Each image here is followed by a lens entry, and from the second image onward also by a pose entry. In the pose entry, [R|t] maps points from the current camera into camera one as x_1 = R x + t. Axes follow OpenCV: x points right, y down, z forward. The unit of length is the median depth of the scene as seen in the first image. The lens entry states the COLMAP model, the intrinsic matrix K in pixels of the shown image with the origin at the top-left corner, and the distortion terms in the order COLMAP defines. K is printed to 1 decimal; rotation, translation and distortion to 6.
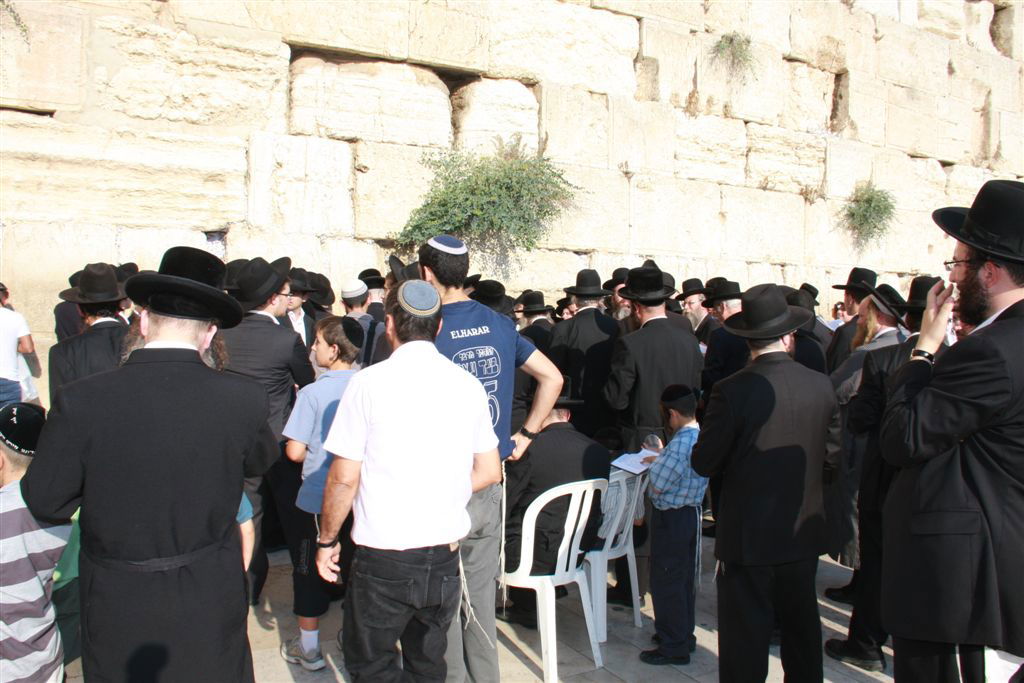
lens RADIAL K [[848.6, 0, 508.2], [0, 848.6, 344.1], [0, 0, 1]] dist [-0.177239, 0.140429]
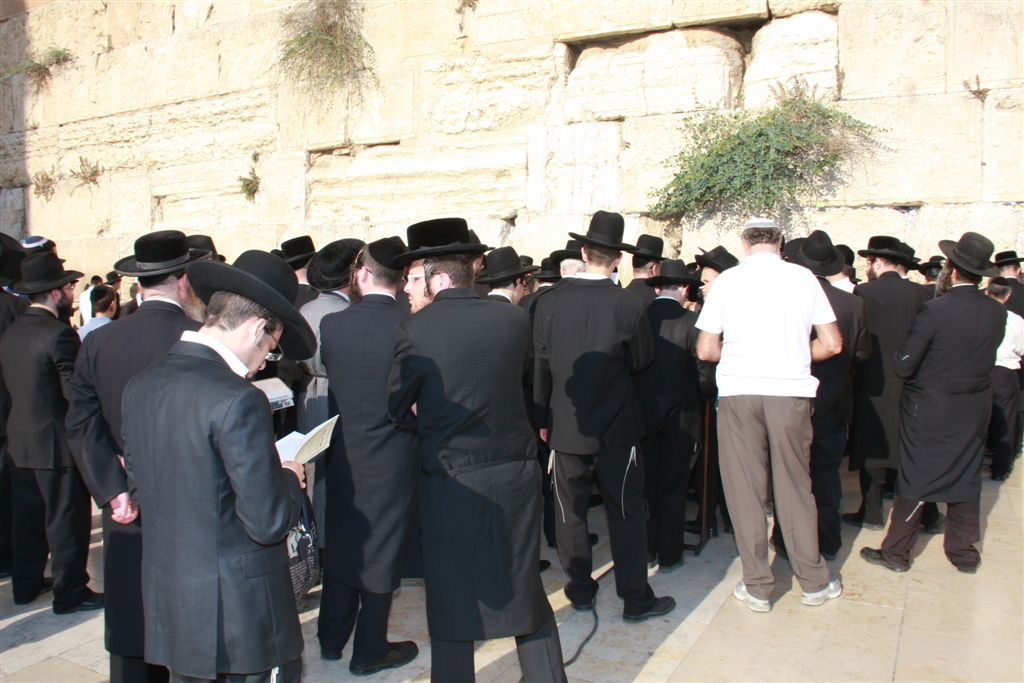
lens RADIAL K [[848.6, 0, 505.5], [0, 848.6, 340.0], [0, 0, 1]] dist [-0.177239, 0.140429]
pose [[0.535428, 0.039203, -0.843671, 0.669889], [-0.022230, 0.999230, 0.032322, -0.001352], [0.844288, 0.001449, 0.535887, 0.353003]]
